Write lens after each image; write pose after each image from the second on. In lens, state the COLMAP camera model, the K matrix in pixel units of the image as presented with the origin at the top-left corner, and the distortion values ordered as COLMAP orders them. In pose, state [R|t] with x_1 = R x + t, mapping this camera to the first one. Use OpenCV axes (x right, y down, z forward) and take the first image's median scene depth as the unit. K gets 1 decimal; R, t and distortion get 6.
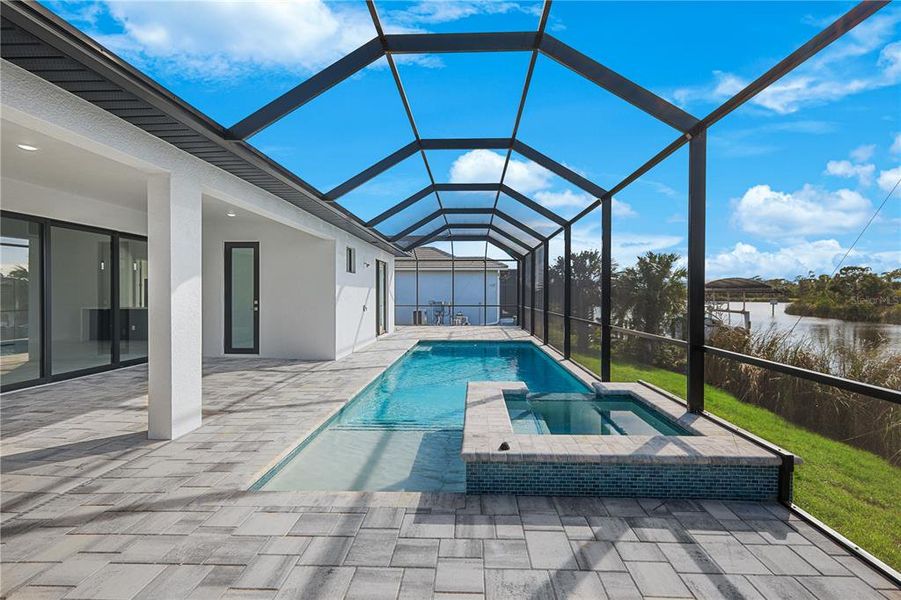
lens RADIAL K [[399.0, 0, 456.5], [0, 399.0, 295.3], [0, 0, 1]] dist [0.001529, 0.000317]
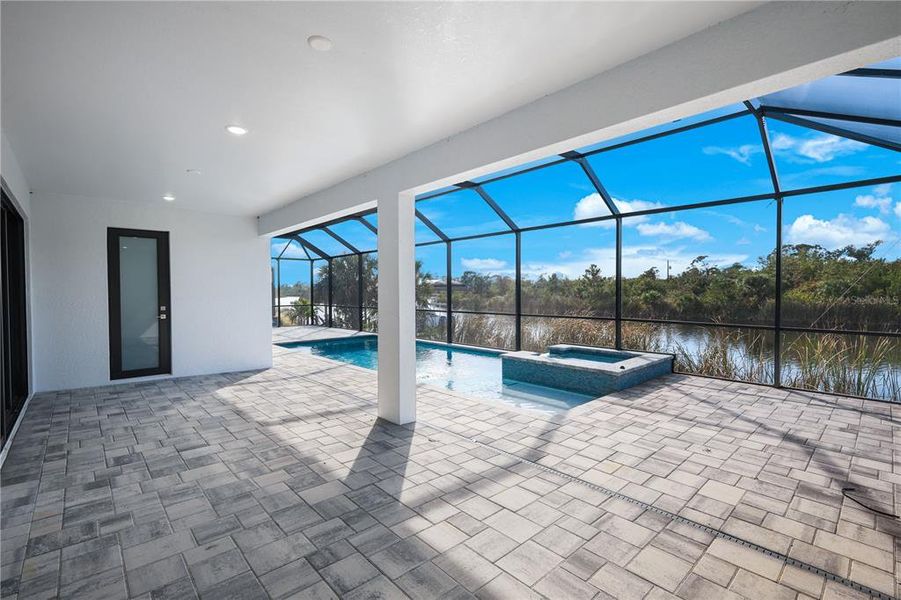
lens RADIAL K [[409.6, 0, 450.5], [0, 409.6, 300.0], [0, 0, 1]] dist [0.003017, 0.000332]
pose [[0.720419, -0.022438, 0.693176, -0.651028], [0.009271, 0.999699, 0.022725, -0.012419], [-0.693477, -0.009945, 0.720410, 0.021082]]
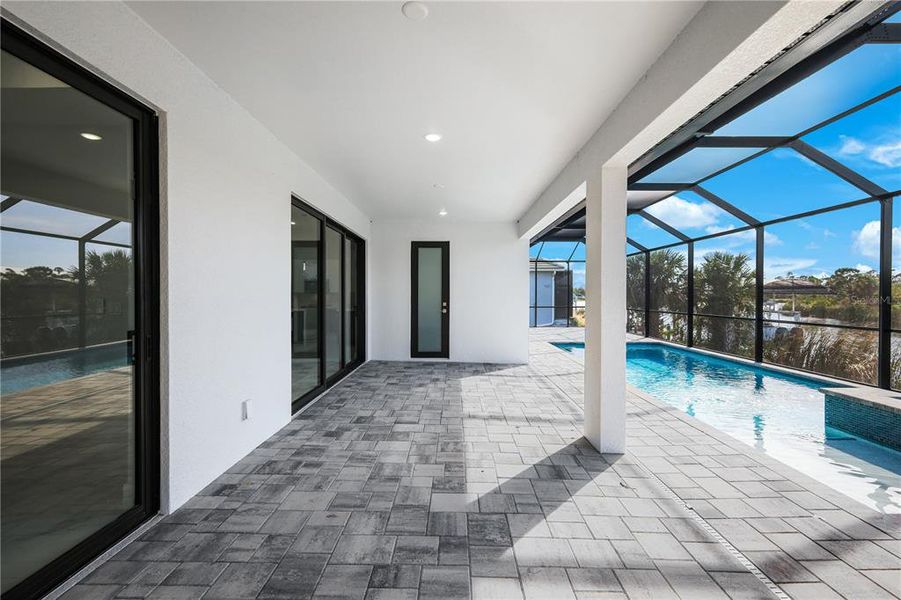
lens RADIAL K [[399.0, 0, 456.5], [0, 399.0, 295.3], [0, 0, 1]] dist [0.001529, 0.000317]
pose [[0.999579, 0.000788, 0.029012, -0.498745], [-0.000759, 0.999999, -0.001003, -0.002906], [-0.029013, 0.000980, 0.999579, 0.035046]]
